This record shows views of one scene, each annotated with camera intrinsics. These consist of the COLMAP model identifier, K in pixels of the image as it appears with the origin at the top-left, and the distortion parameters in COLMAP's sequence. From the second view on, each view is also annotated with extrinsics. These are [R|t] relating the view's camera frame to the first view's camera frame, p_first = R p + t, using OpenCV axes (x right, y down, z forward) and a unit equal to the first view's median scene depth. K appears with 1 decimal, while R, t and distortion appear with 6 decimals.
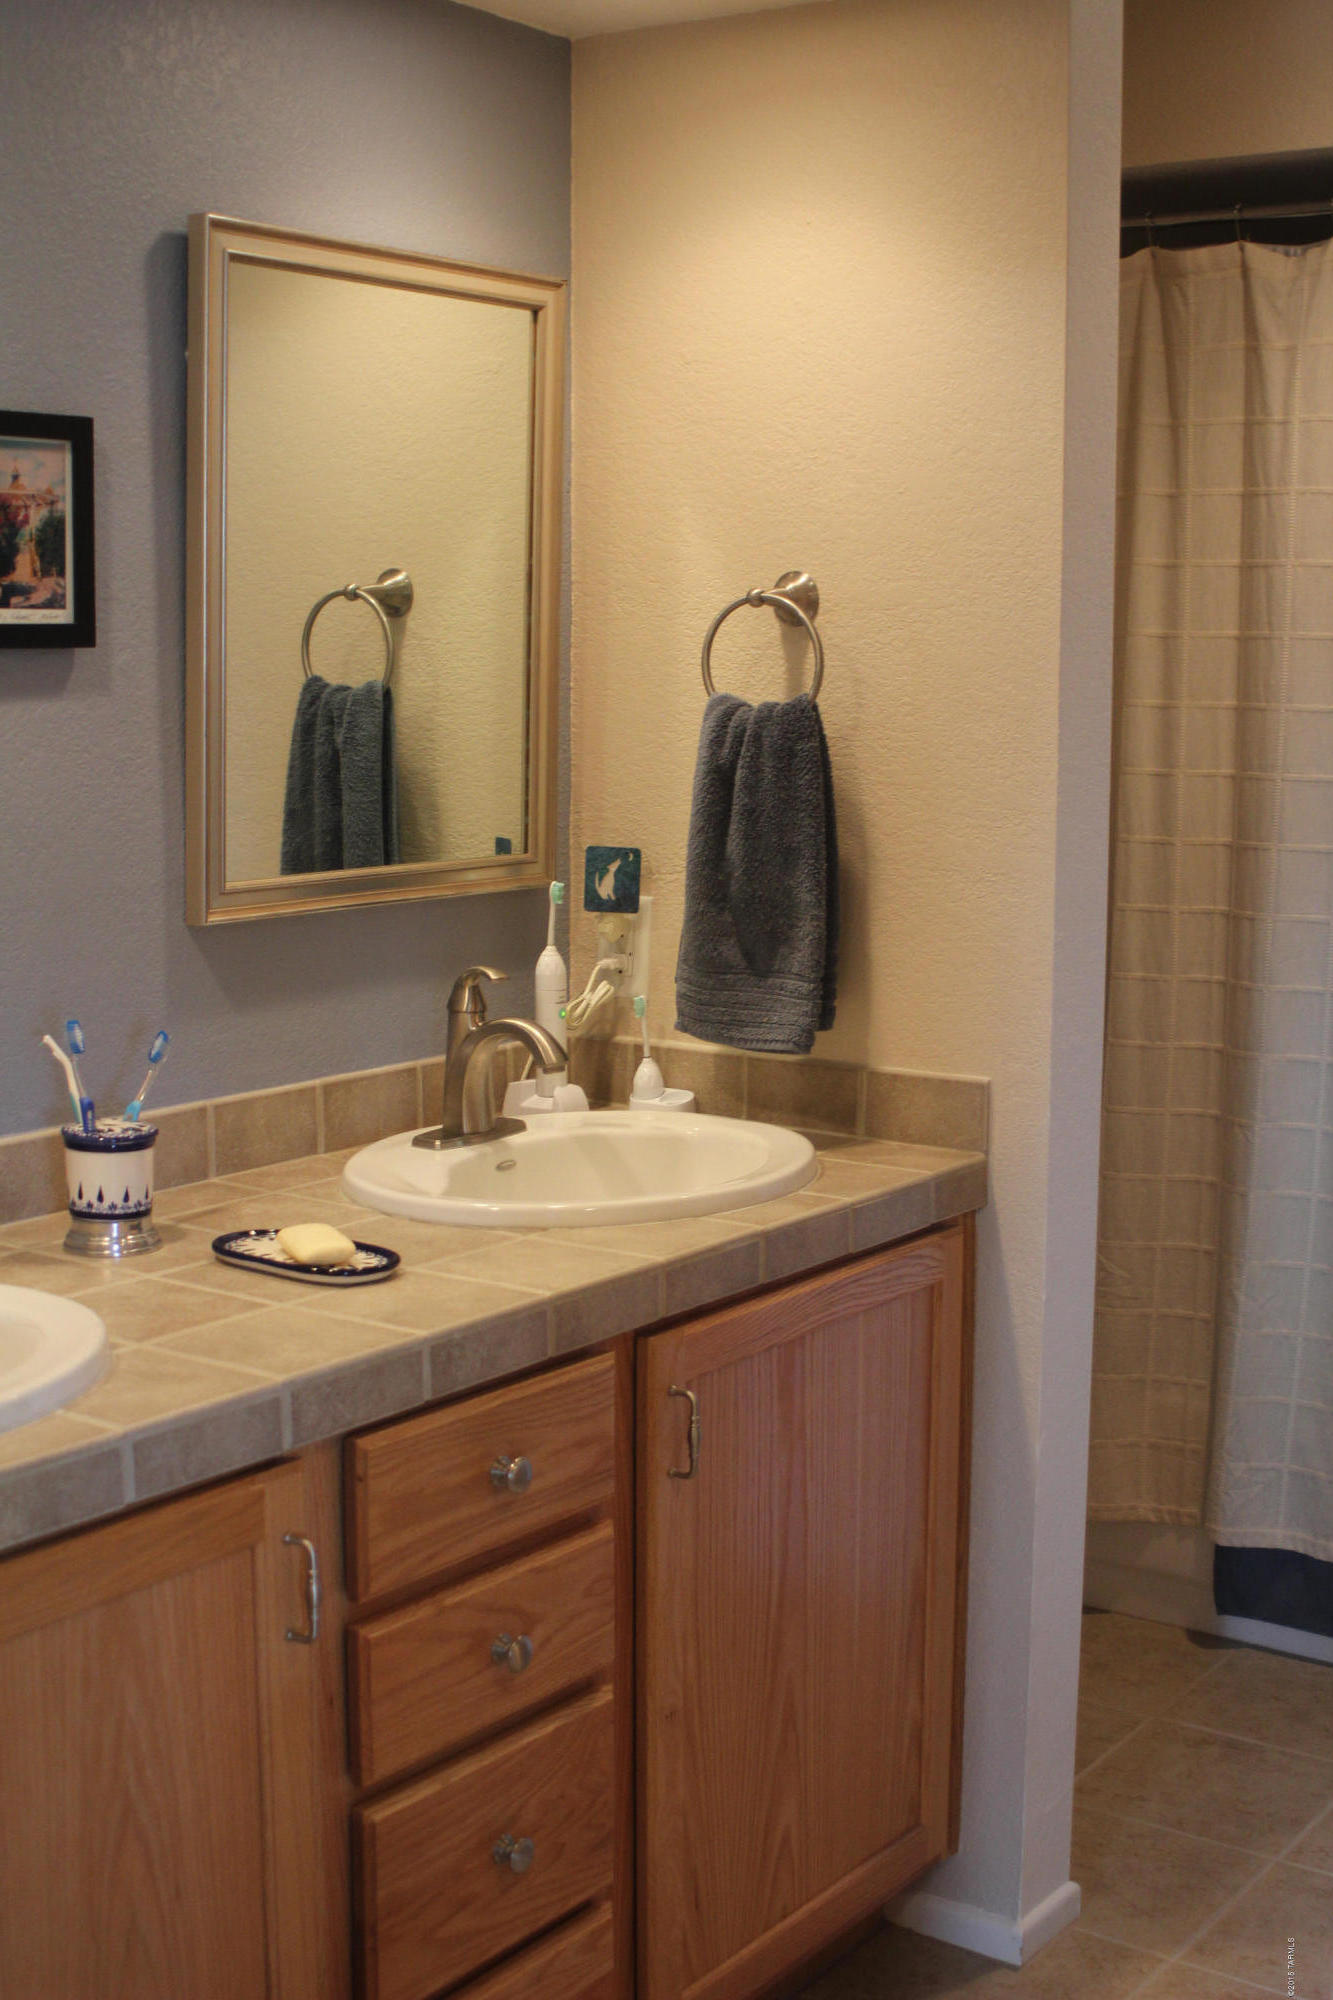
lens RADIAL K [[2586.3, 0, 666.5], [0, 2586.3, 1000.0], [0, 0, 1]] dist [-0.165362, 0.119751]
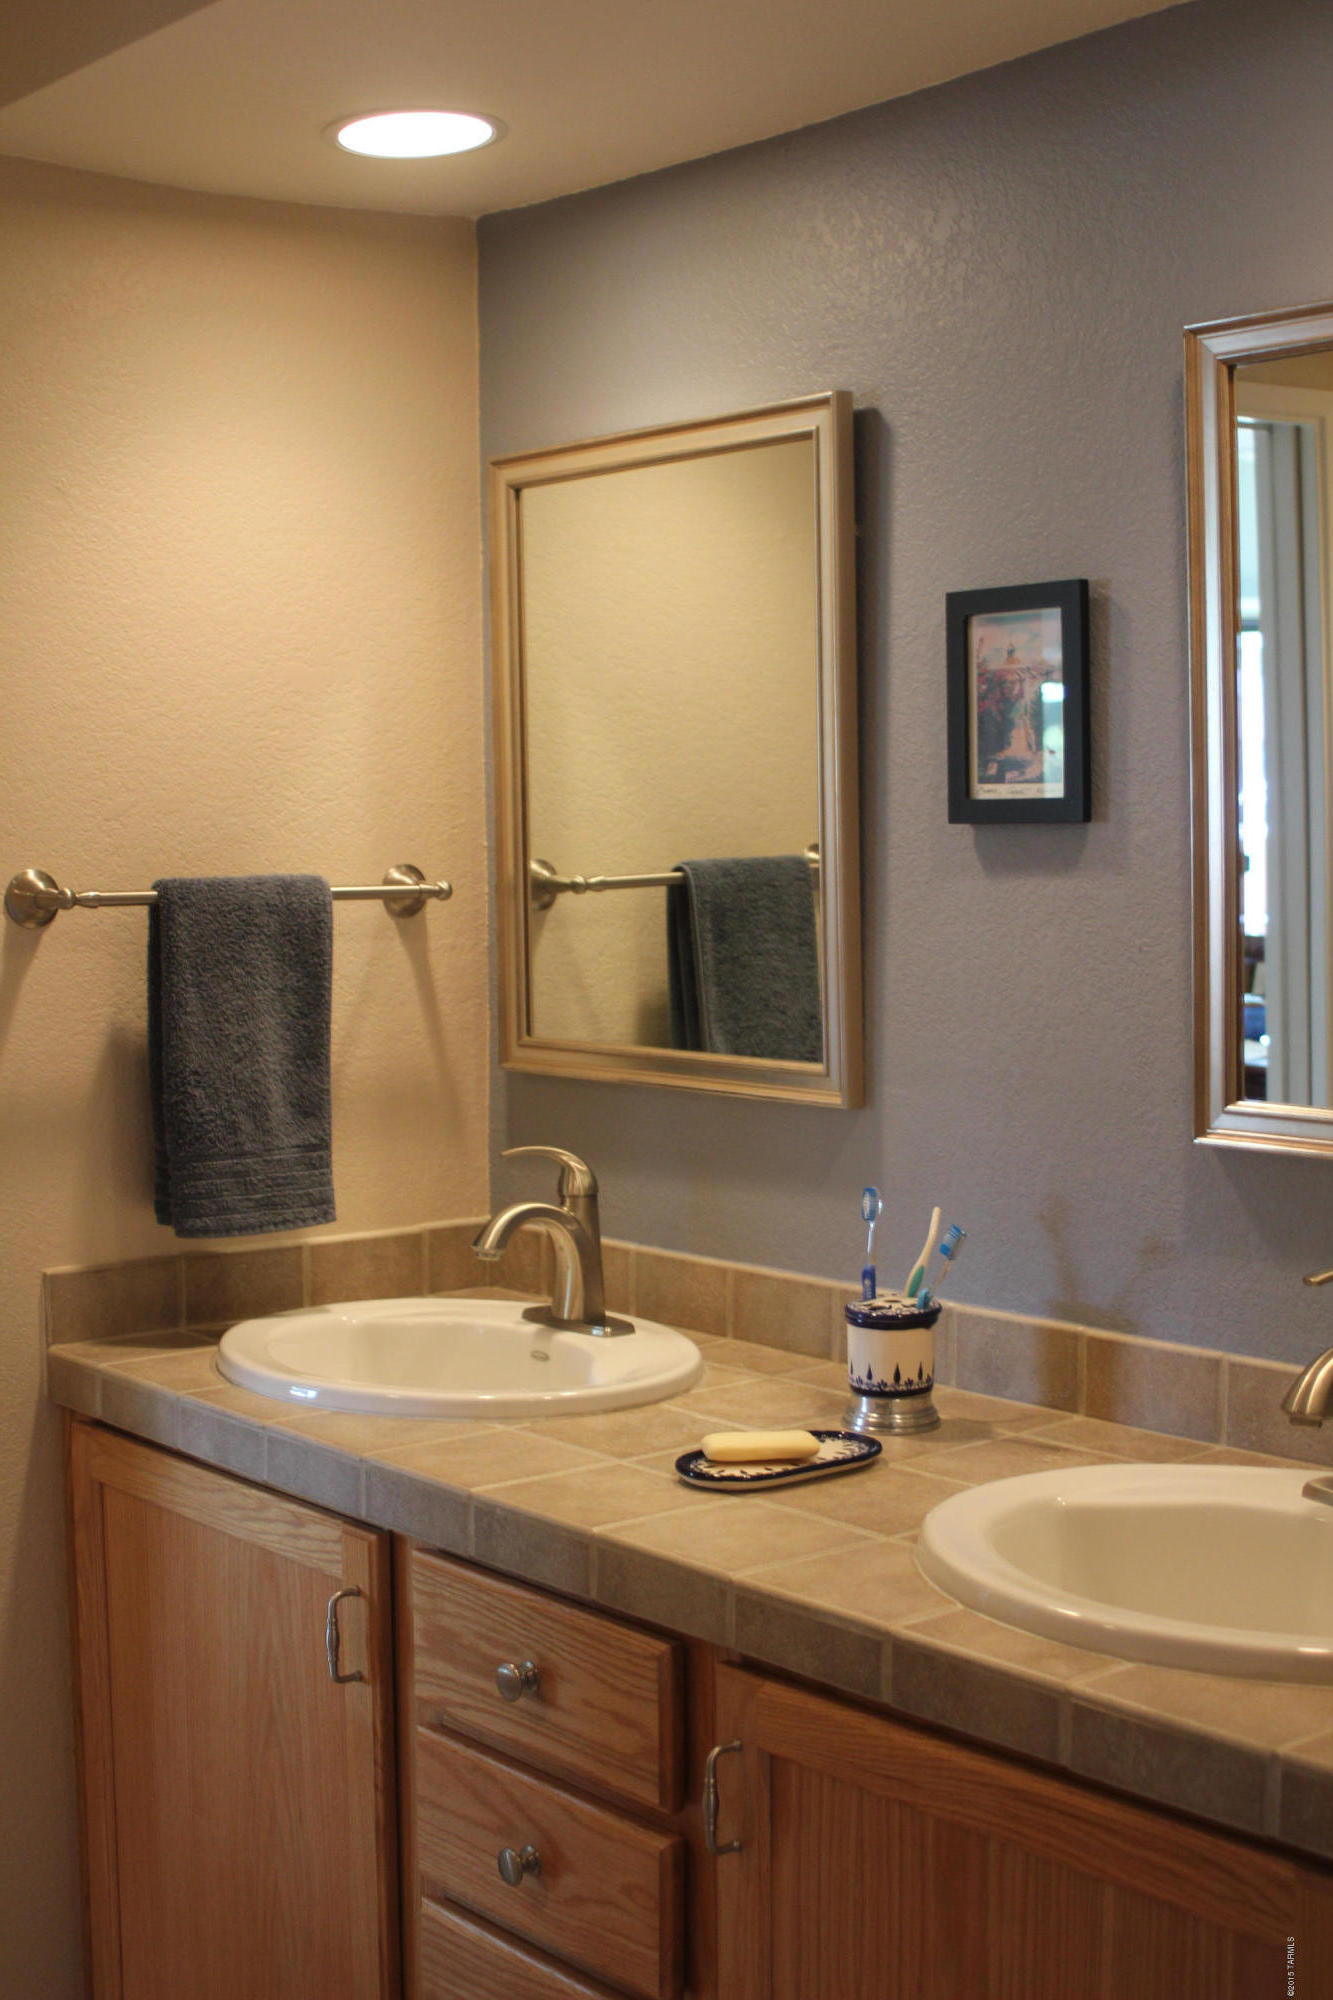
lens RADIAL K [[2586.3, 0, 666.5], [0, 2586.3, 1000.0], [0, 0, 1]] dist [-0.165362, 0.119751]
pose [[-0.243533, 0.063183, -0.967832, 0.755015], [-0.124651, 0.987561, 0.095837, -0.149752], [0.961849, 0.143981, -0.232628, 1.117365]]
